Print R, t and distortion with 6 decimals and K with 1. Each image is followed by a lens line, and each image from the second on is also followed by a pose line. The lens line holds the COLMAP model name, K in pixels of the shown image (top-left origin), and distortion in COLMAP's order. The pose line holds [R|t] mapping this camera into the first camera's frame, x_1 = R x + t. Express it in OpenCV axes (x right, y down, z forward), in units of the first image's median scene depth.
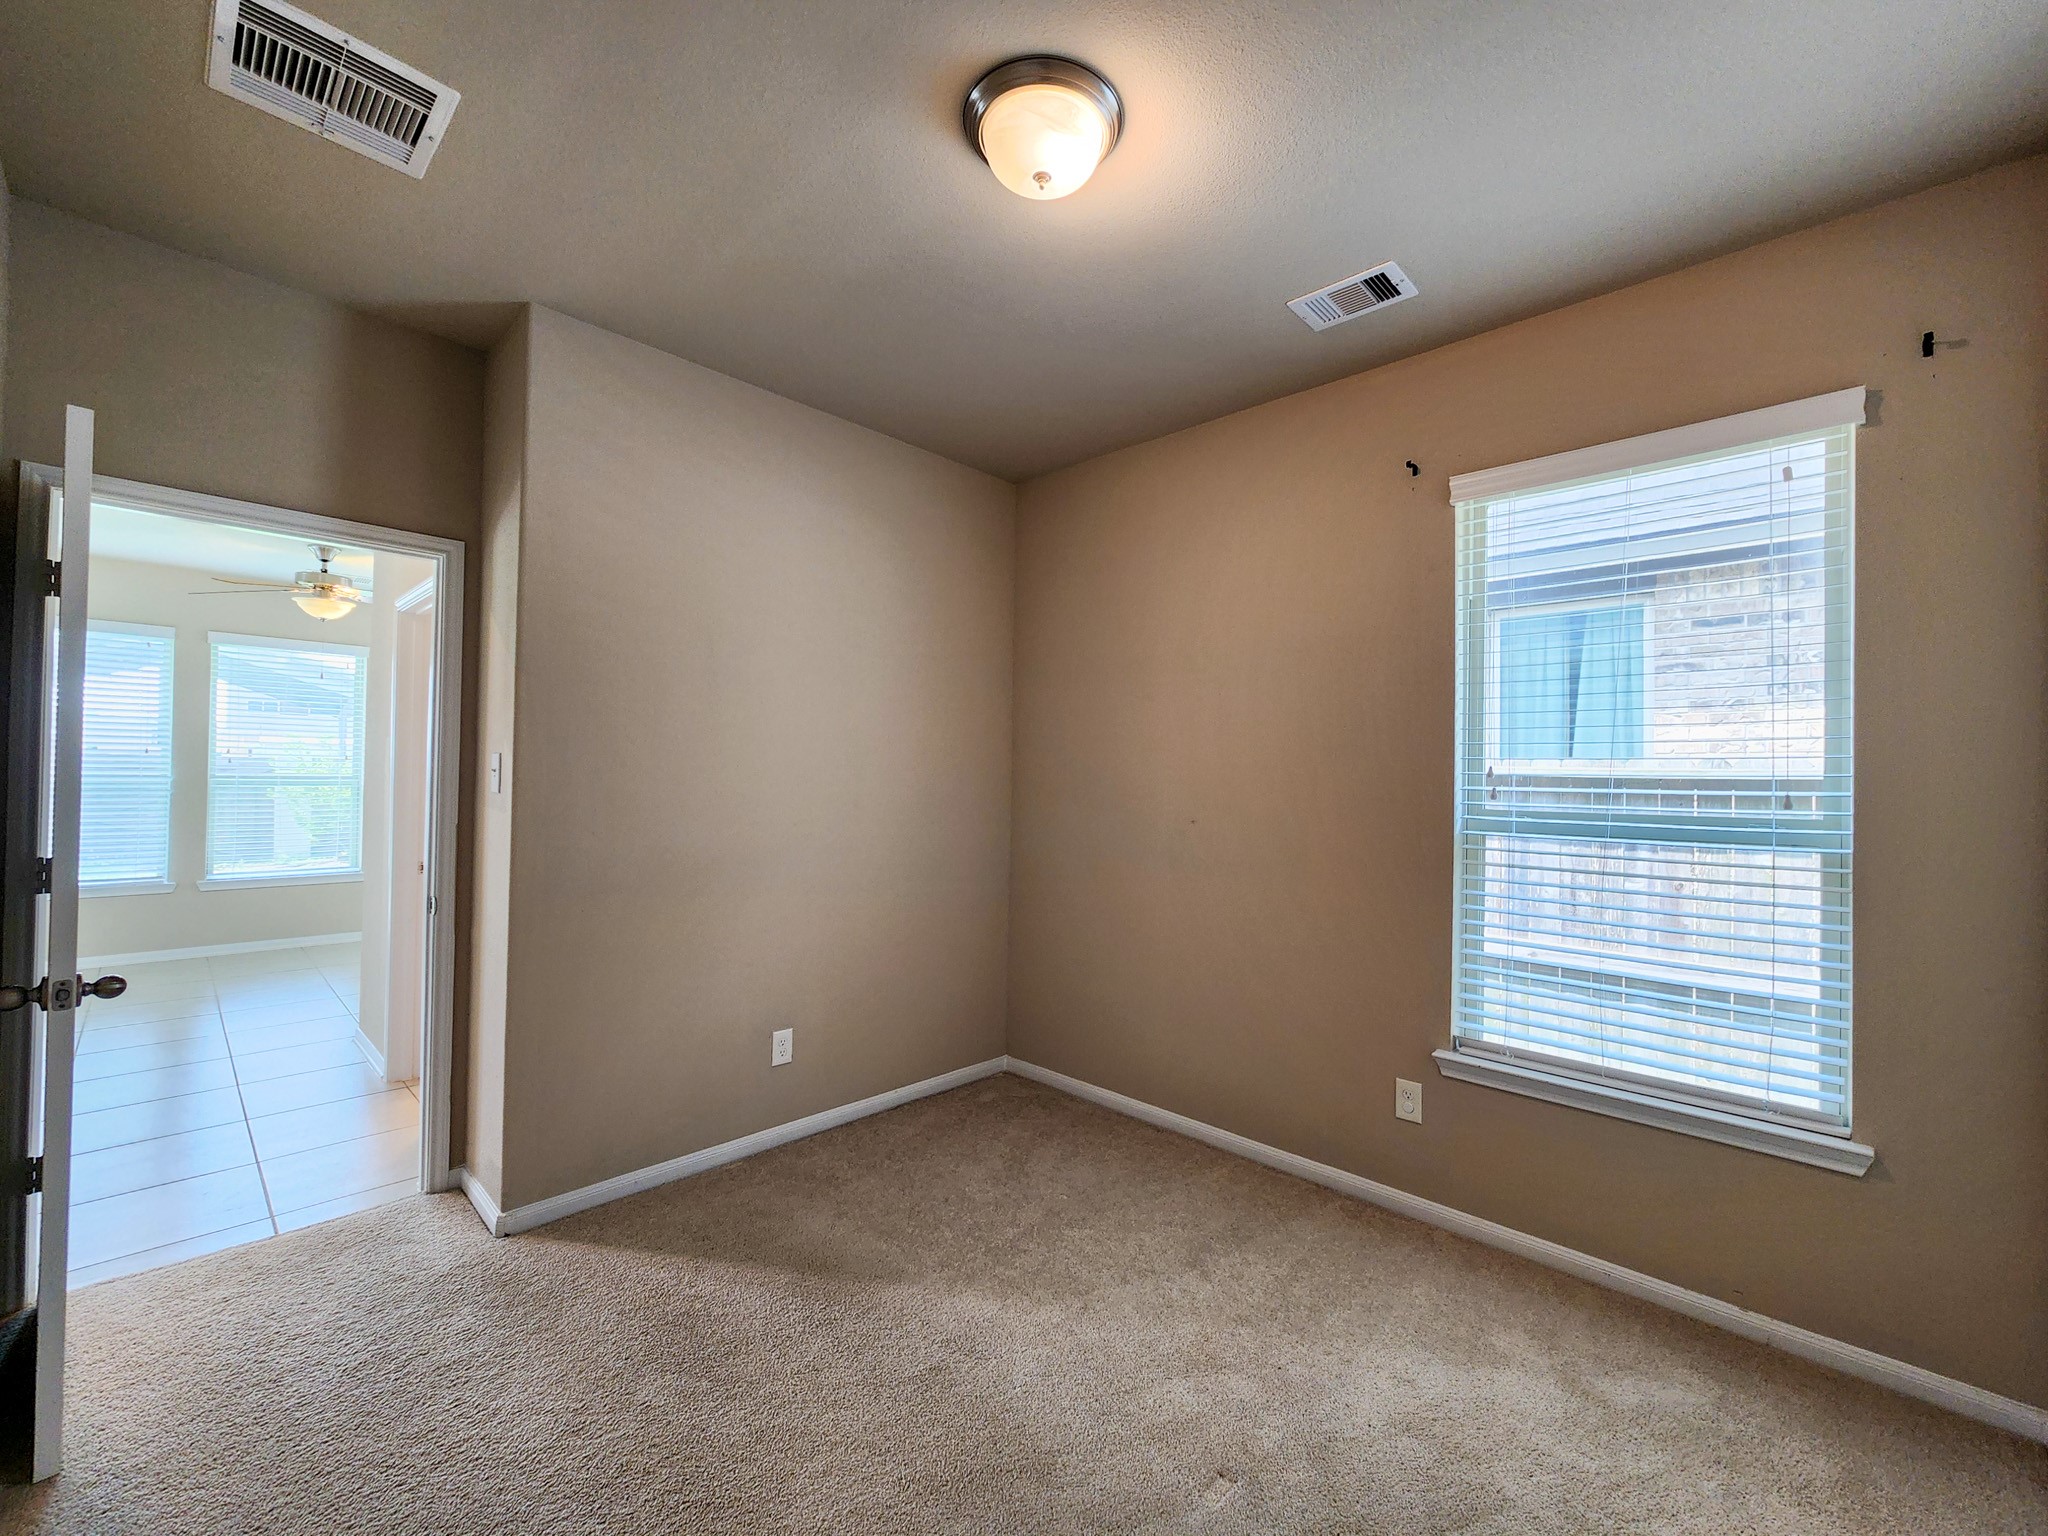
lens RADIAL K [[833.3, 0, 1023.1], [0, 833.3, 758.8], [0, 0, 1]] dist [0.000321, 0.001077]
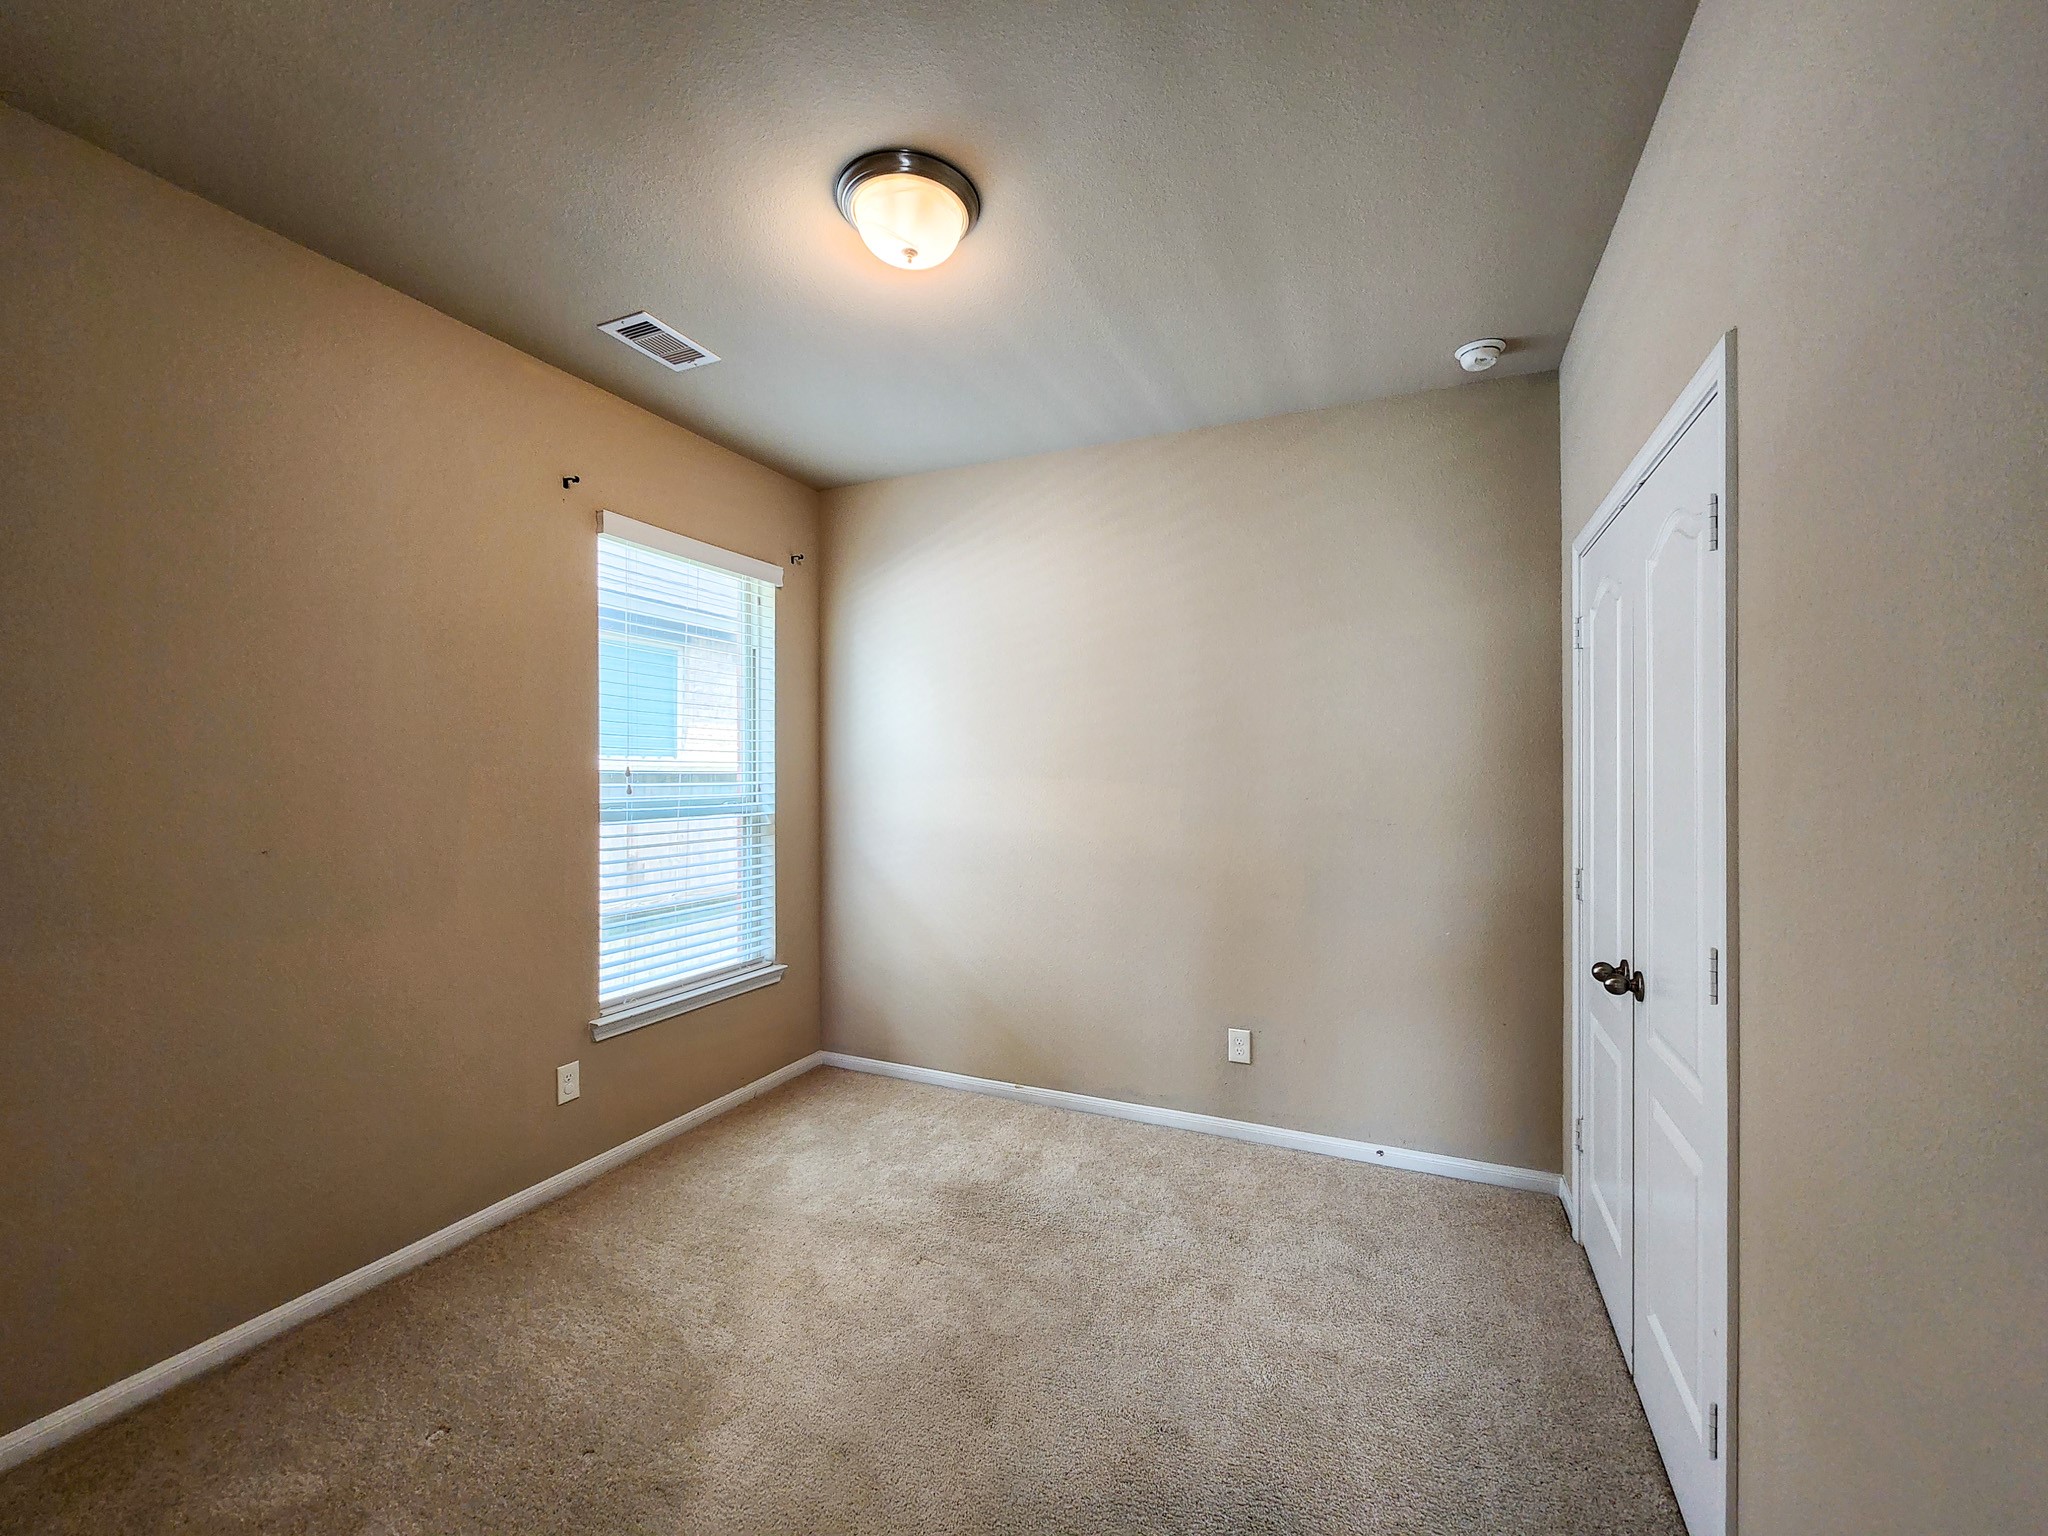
lens RADIAL K [[833.3, 0, 1038.4], [0, 833.3, 777.2], [0, 0, 1]] dist [0.000321, 0.001077]
pose [[-0.329211, -0.012205, 0.944178, -0.808077], [-0.015575, 0.999851, 0.007494, 0.007303], [-0.944128, -0.012239, -0.329352, 0.881124]]
